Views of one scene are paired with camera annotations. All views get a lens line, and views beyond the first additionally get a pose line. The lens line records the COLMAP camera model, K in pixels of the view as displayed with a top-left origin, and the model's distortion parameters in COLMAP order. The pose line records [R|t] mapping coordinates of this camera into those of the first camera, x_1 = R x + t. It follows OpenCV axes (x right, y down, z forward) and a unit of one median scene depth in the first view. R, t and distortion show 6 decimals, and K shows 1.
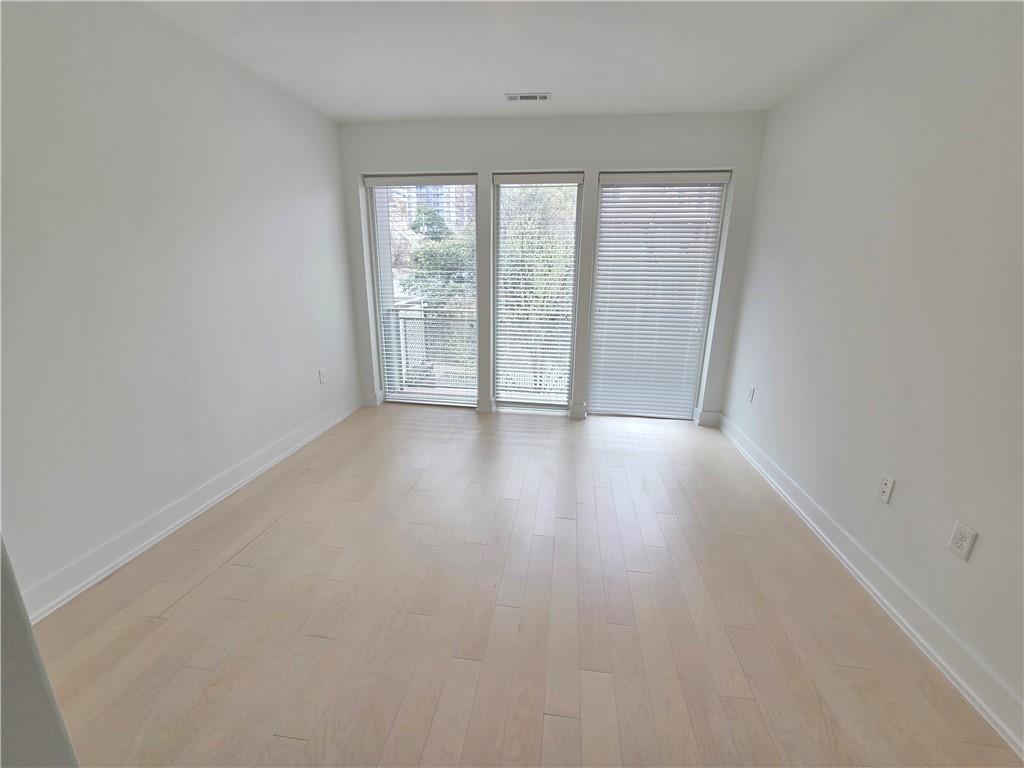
lens RADIAL K [[423.6, 0, 519.1], [0, 423.6, 378.8], [0, 0, 1]] dist [0.000222, 0.000413]
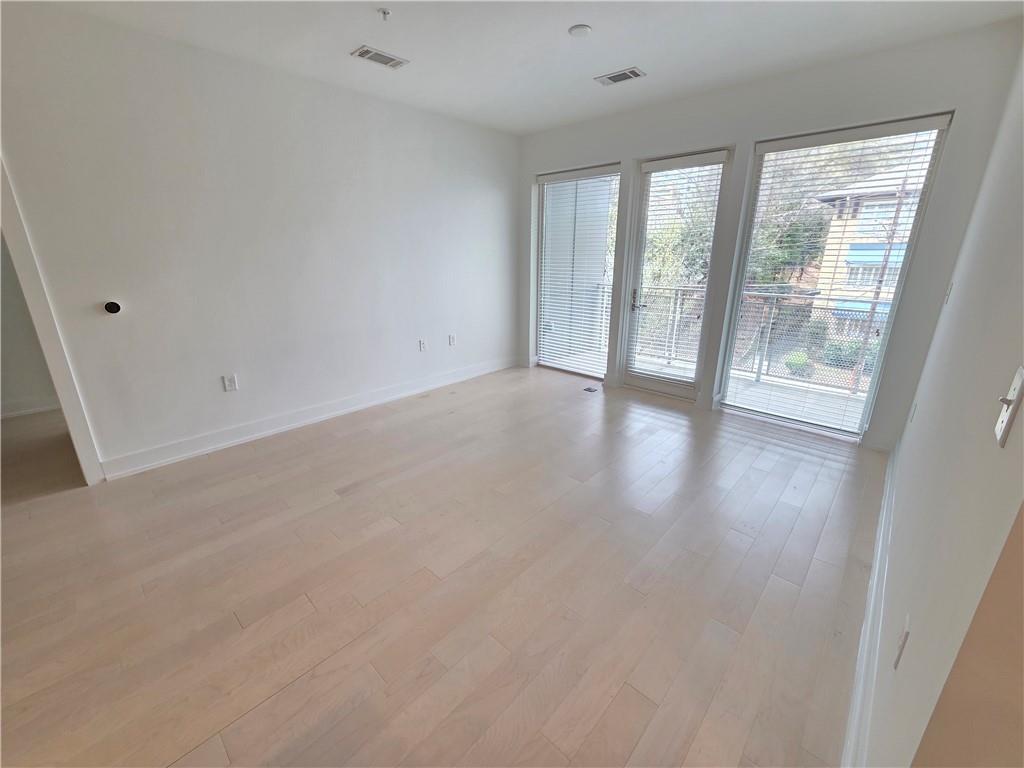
lens RADIAL K [[423.6, 0, 512.5], [0, 423.6, 376.4], [0, 0, 1]] dist [0.000222, 0.000413]
pose [[0.809848, 0.158635, -0.564784, 0.339673], [-0.139718, 0.987198, 0.076938, 0.004149], [0.569758, 0.016603, 0.821645, -0.023491]]
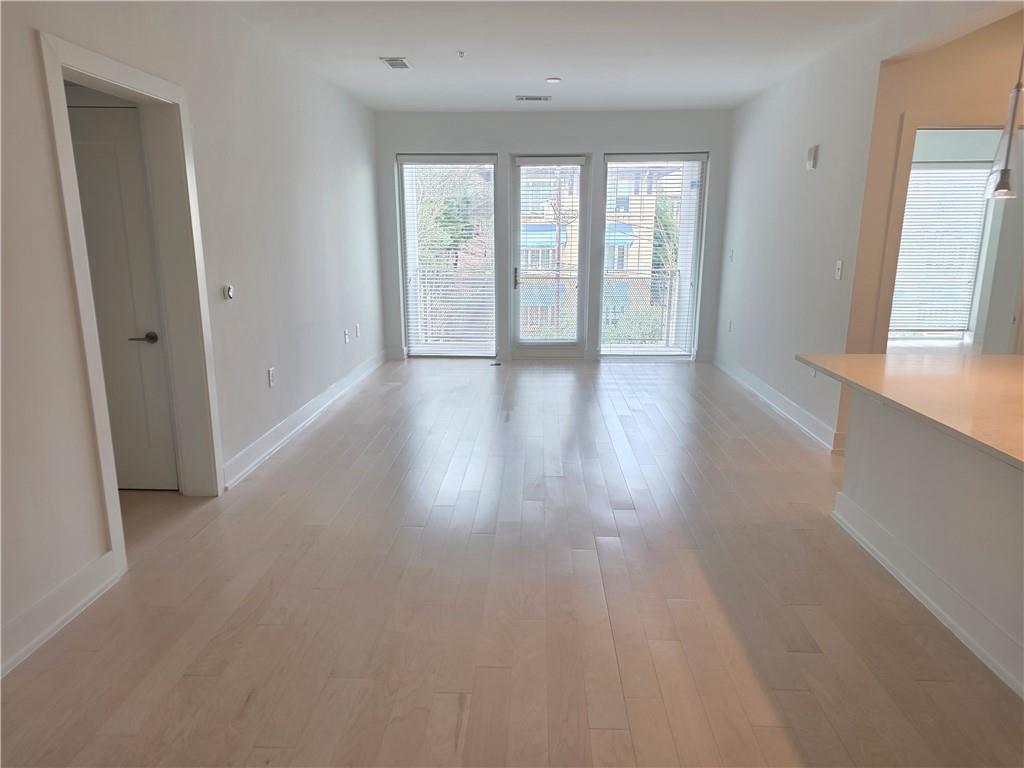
lens RADIAL K [[672.9, 0, 509.7], [0, 672.9, 389.4], [0, 0, 1]] dist [0.094706, 0.000725]
pose [[0.995817, -0.026587, 0.087411, -0.232259], [0.028524, 0.999373, -0.020982, 0.203603], [-0.086799, 0.023388, 0.995951, -0.836466]]
